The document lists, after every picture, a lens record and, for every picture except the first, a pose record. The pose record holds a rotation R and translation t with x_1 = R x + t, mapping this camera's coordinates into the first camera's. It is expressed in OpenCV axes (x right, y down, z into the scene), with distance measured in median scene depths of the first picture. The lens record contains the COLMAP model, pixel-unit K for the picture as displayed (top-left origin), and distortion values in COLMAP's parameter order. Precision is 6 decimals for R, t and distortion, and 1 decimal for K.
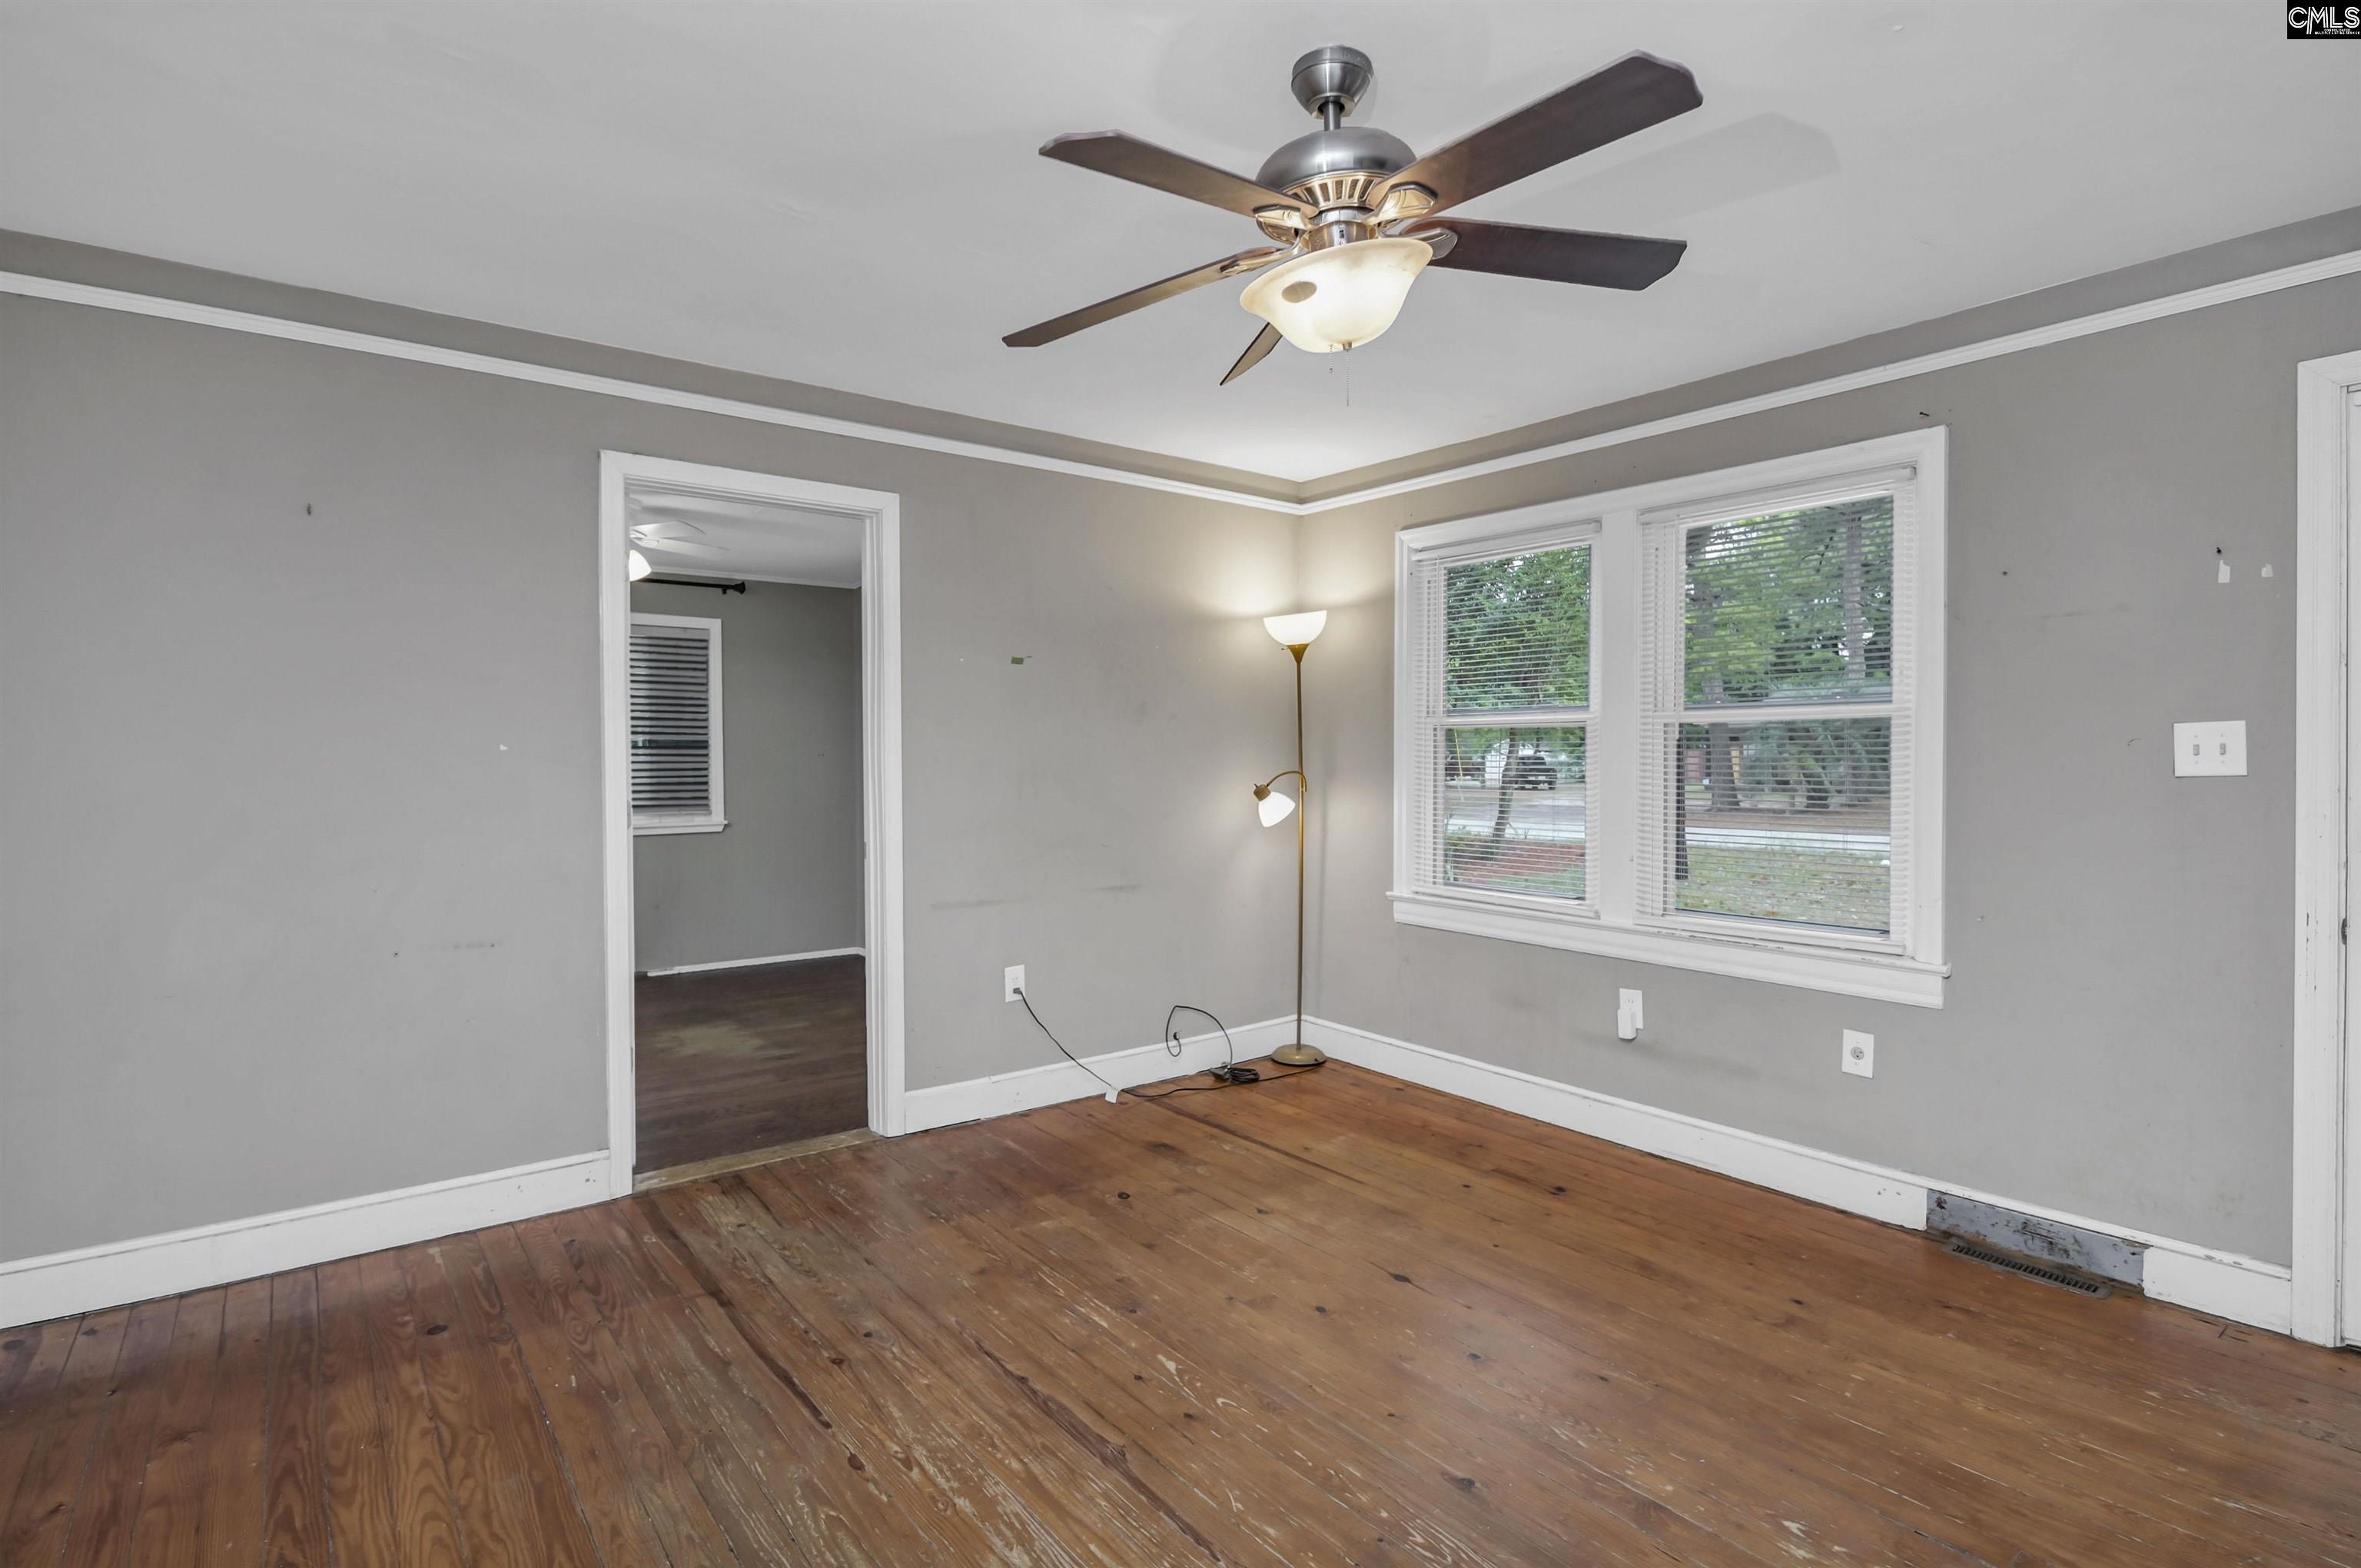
lens RADIAL K [[1171.1, 0, 1180.5], [0, 1171.1, 784.0], [0, 0, 1]] dist [0.002917, -0.010522]
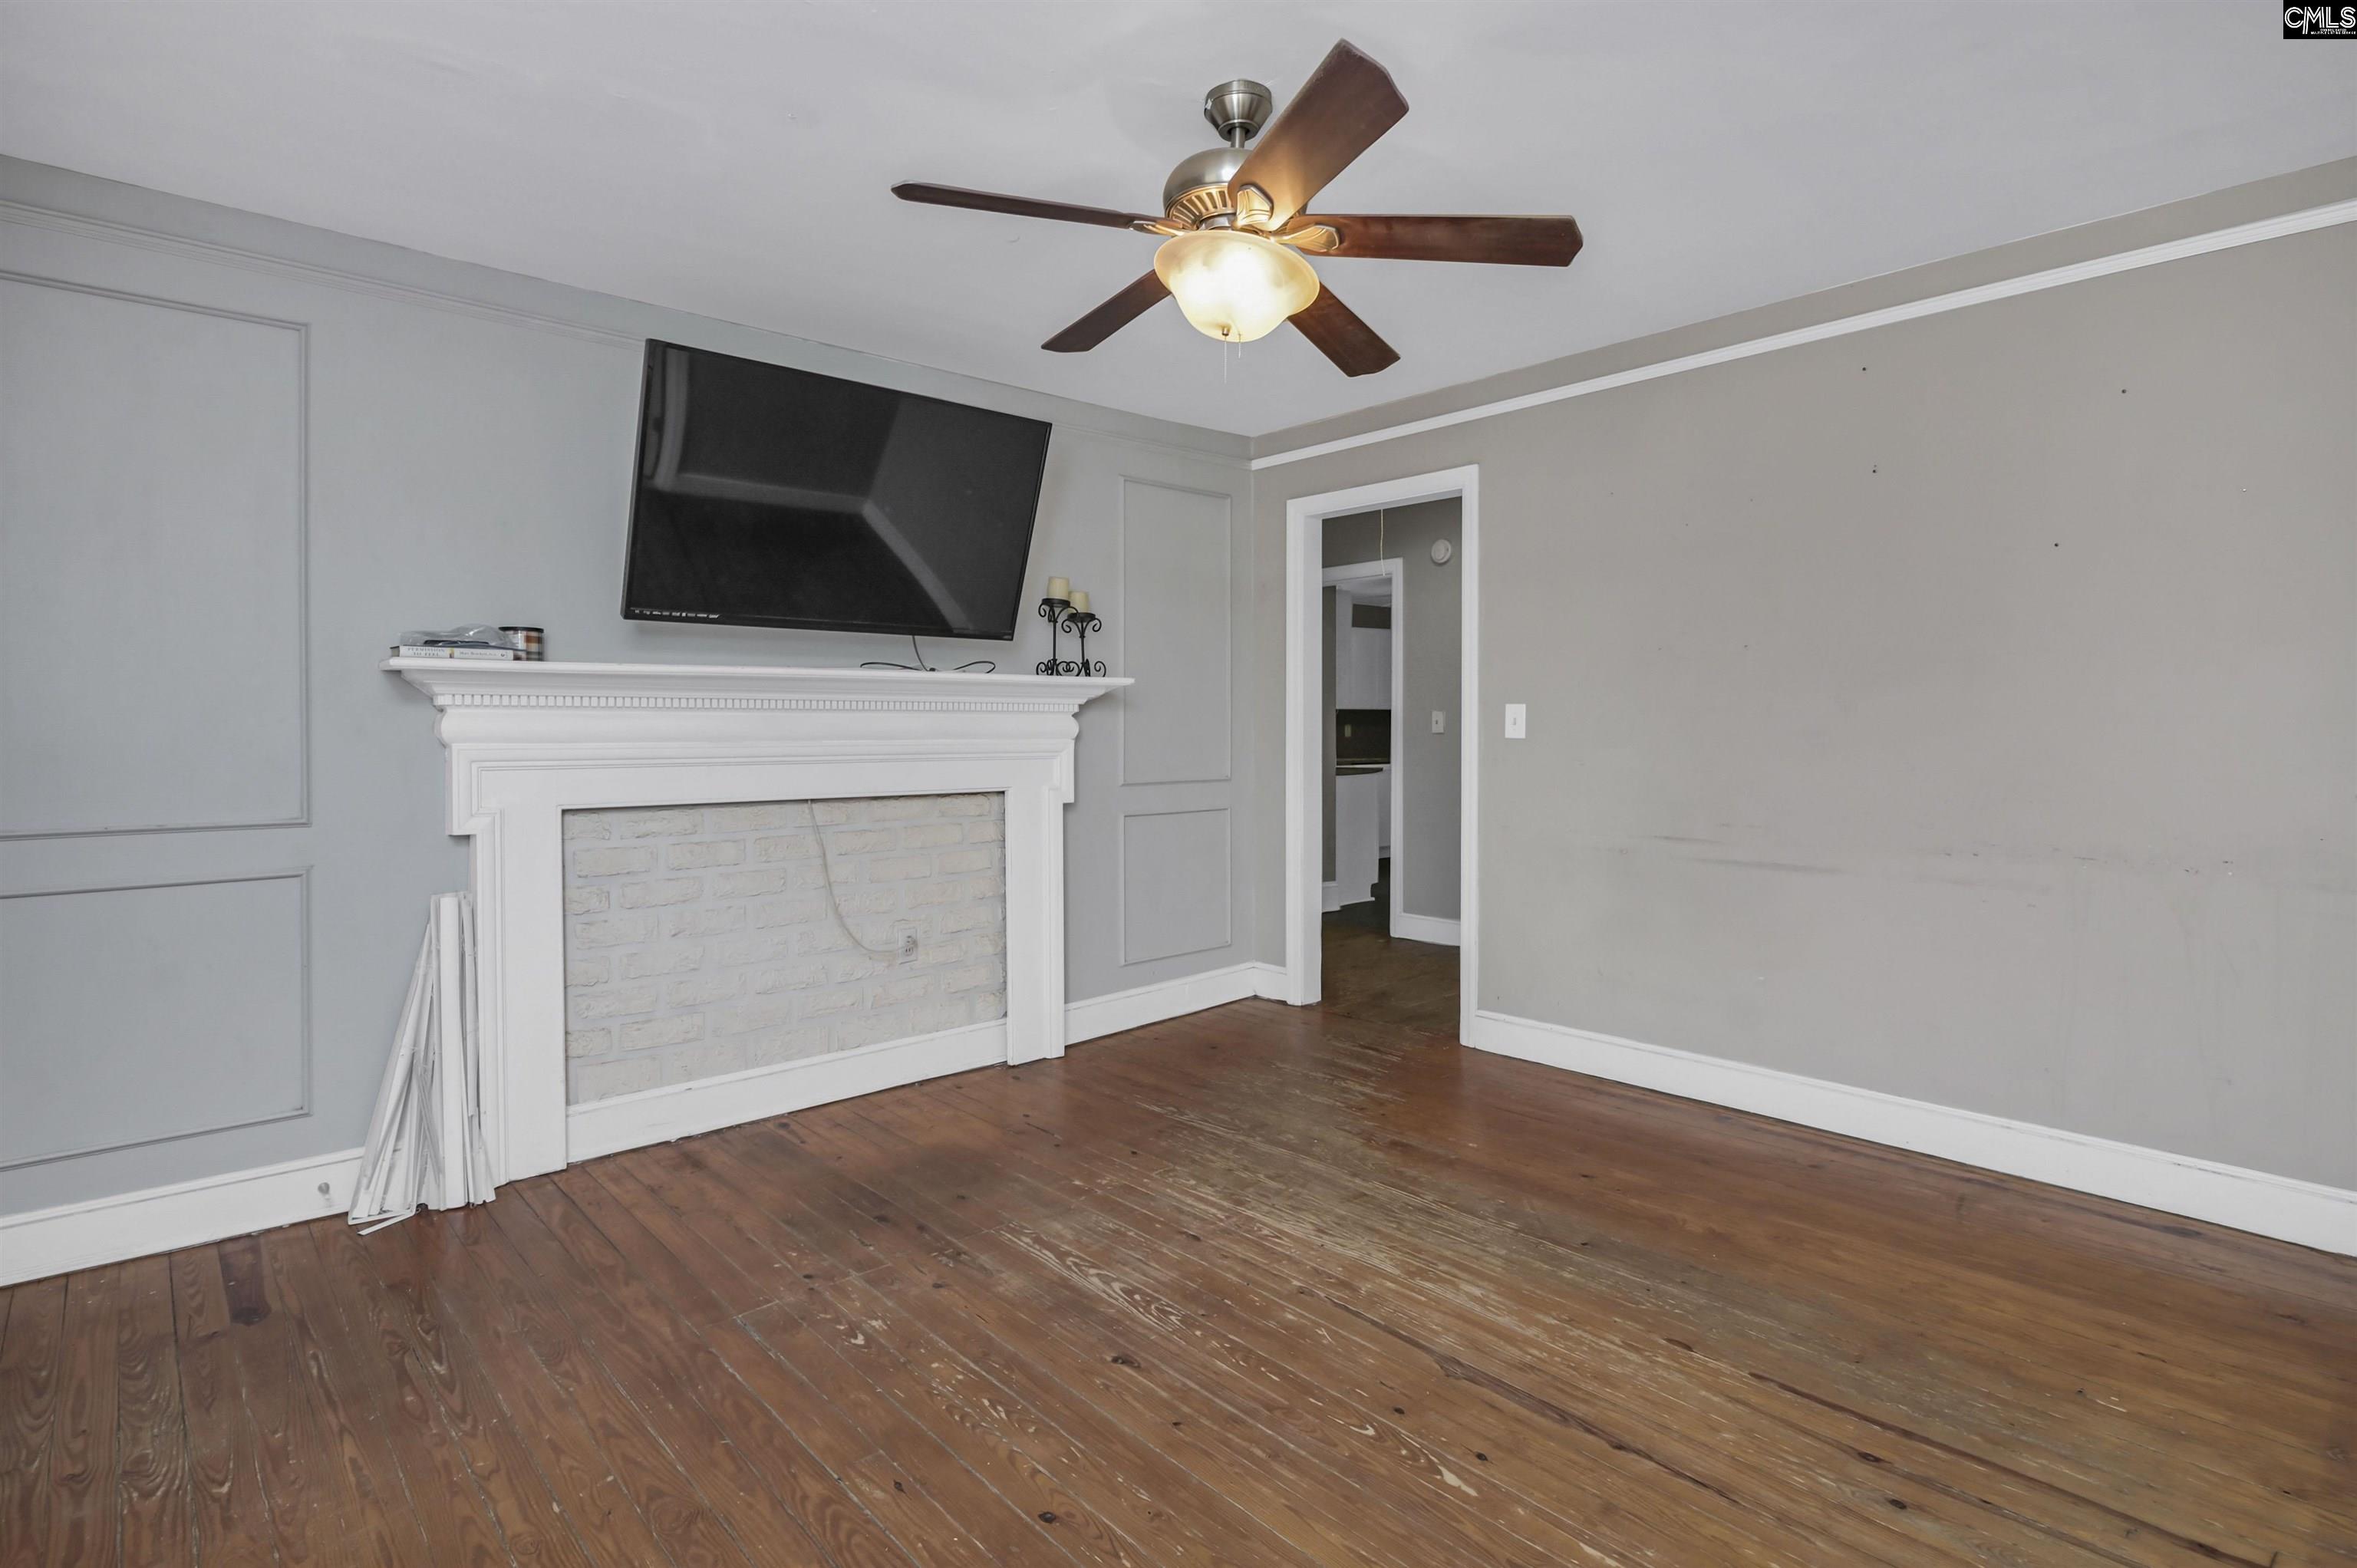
lens RADIAL K [[1152.9, 0, 1189.4], [0, 1152.9, 739.1], [0, 0, 1]] dist [0.001943, -0.008147]
pose [[-0.996125, 0.006121, -0.087741, 0.221200], [0.003052, 0.999380, 0.035068, -0.014583], [0.087901, 0.034665, -0.995526, 1.682974]]
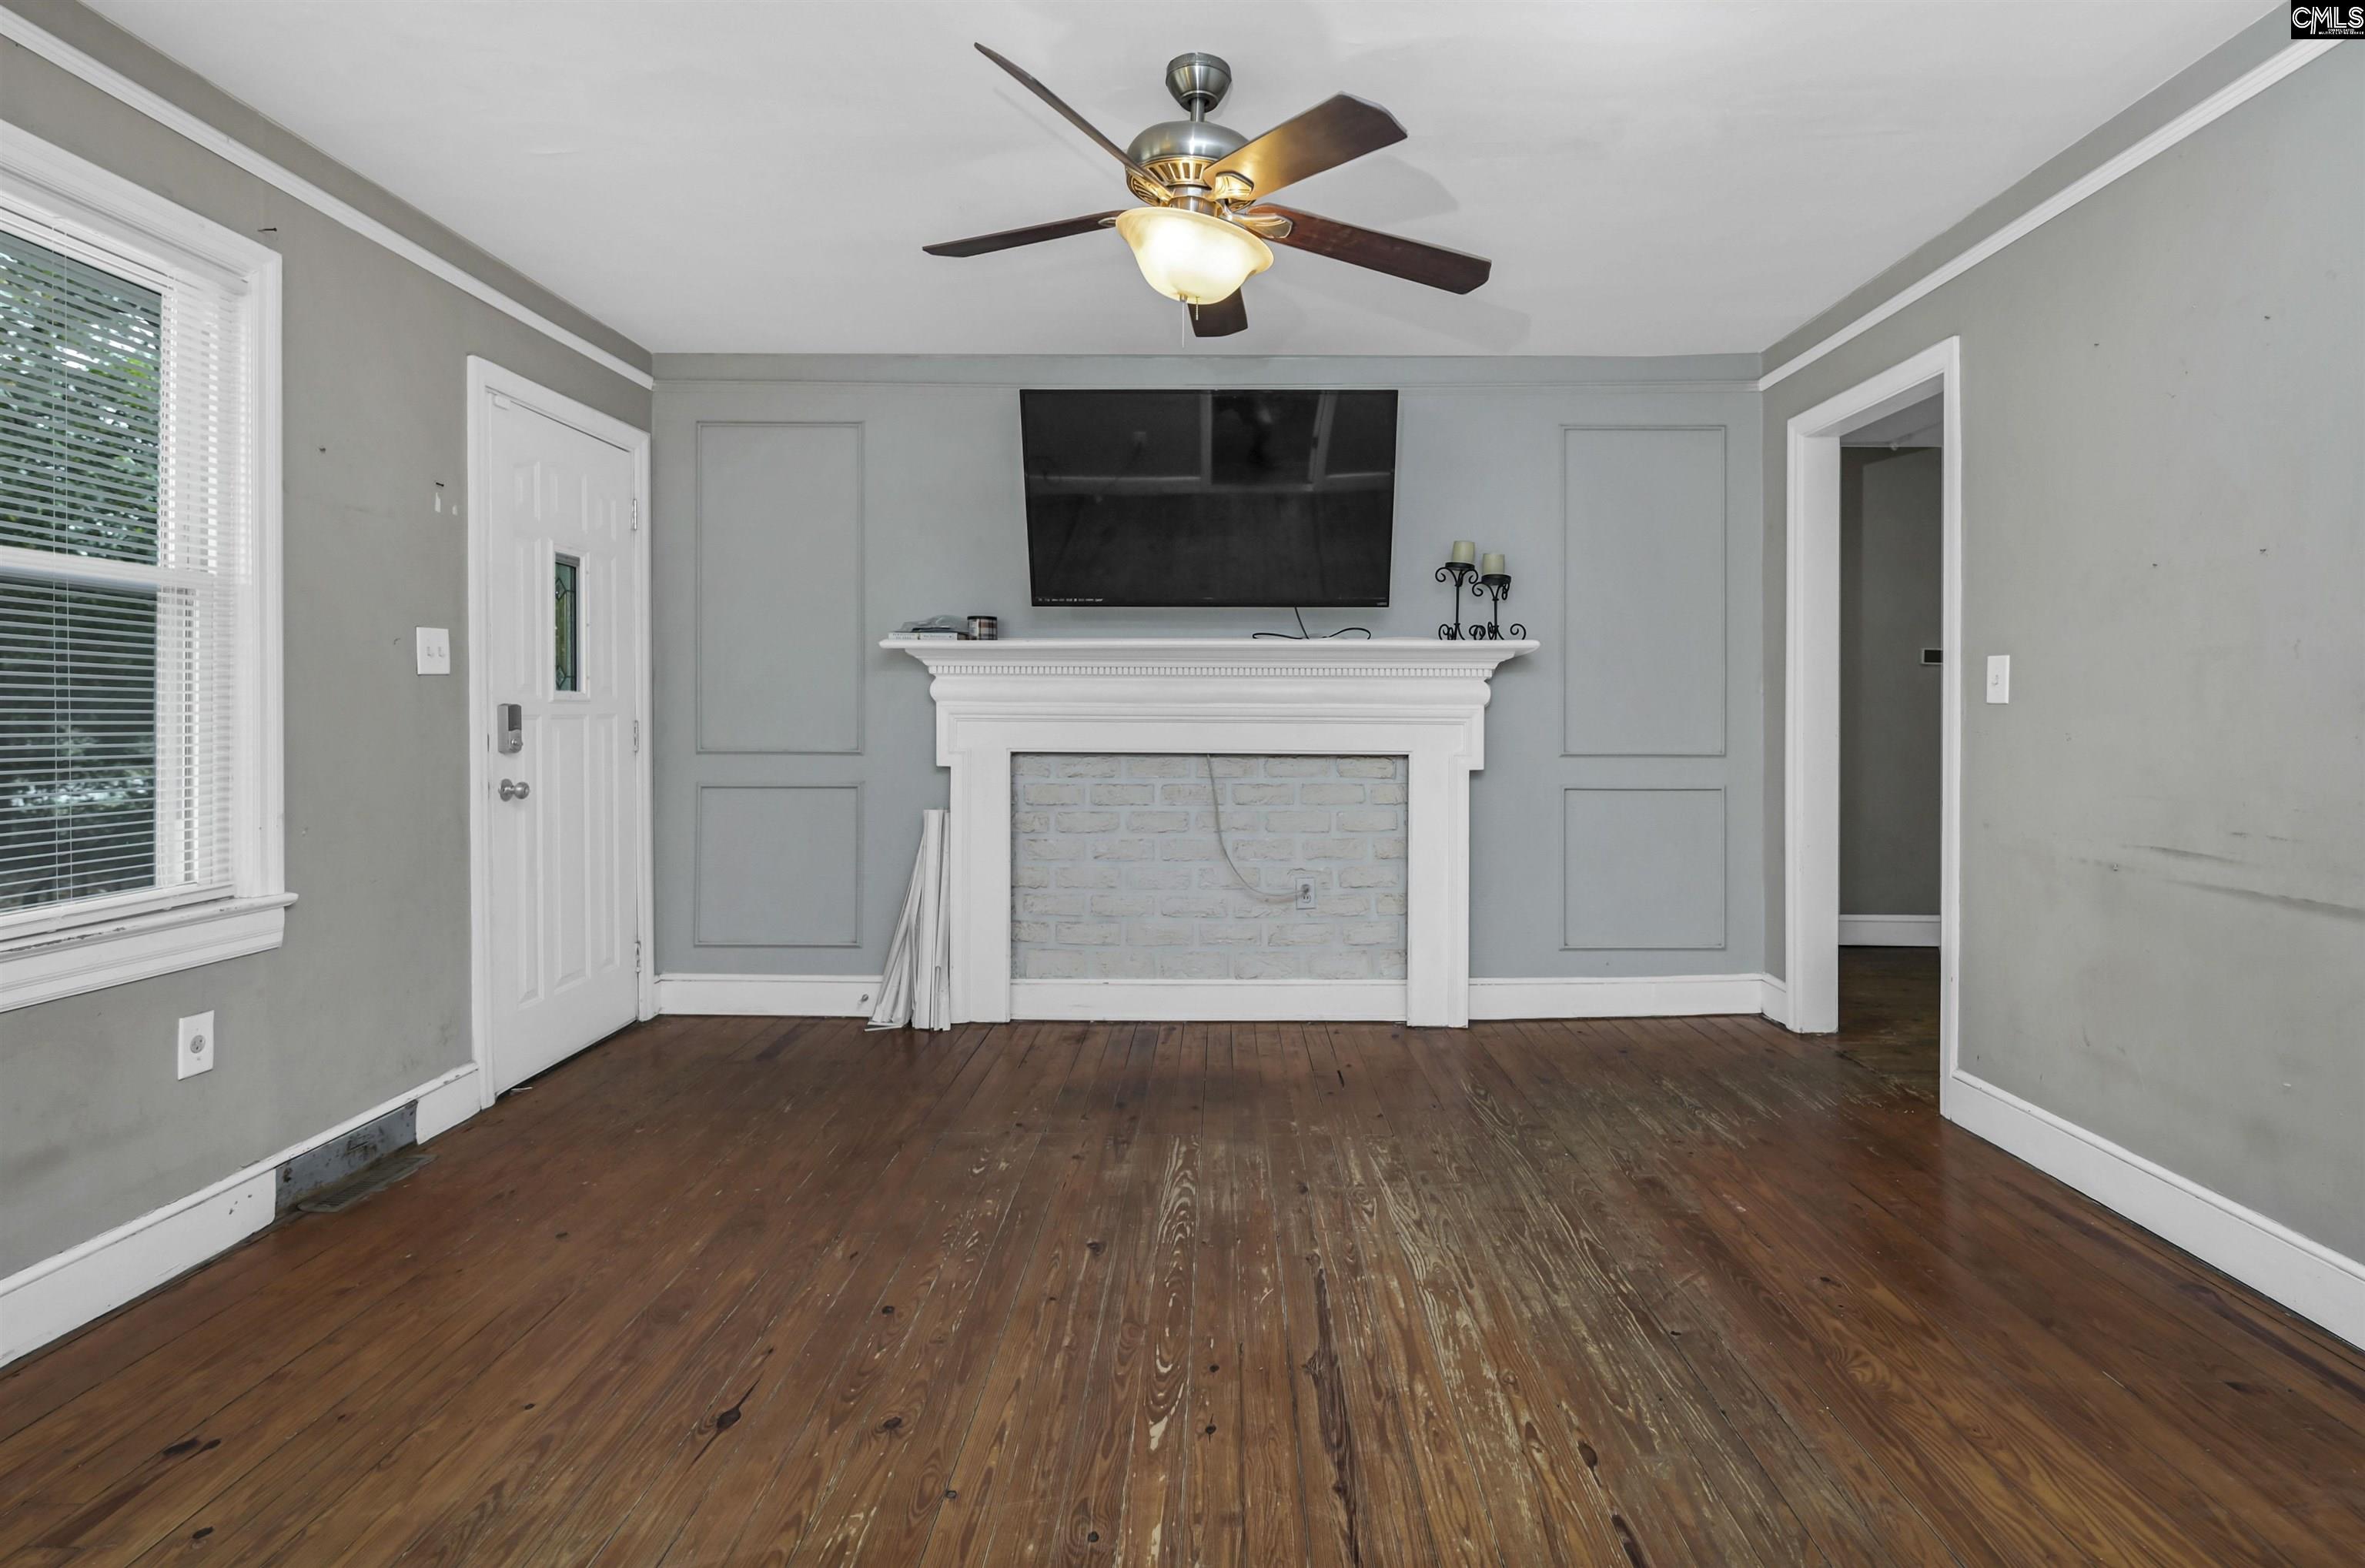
lens RADIAL K [[1163.8, 0, 1231.0], [0, 1163.8, 716.8], [0, 0, 1]] dist [-0.001727, -0.001664]
pose [[-0.796983, -0.002124, 0.603998, -0.485539], [0.012723, 0.999713, 0.020303, 0.023451], [-0.603868, 0.023866, -0.796727, 1.523184]]
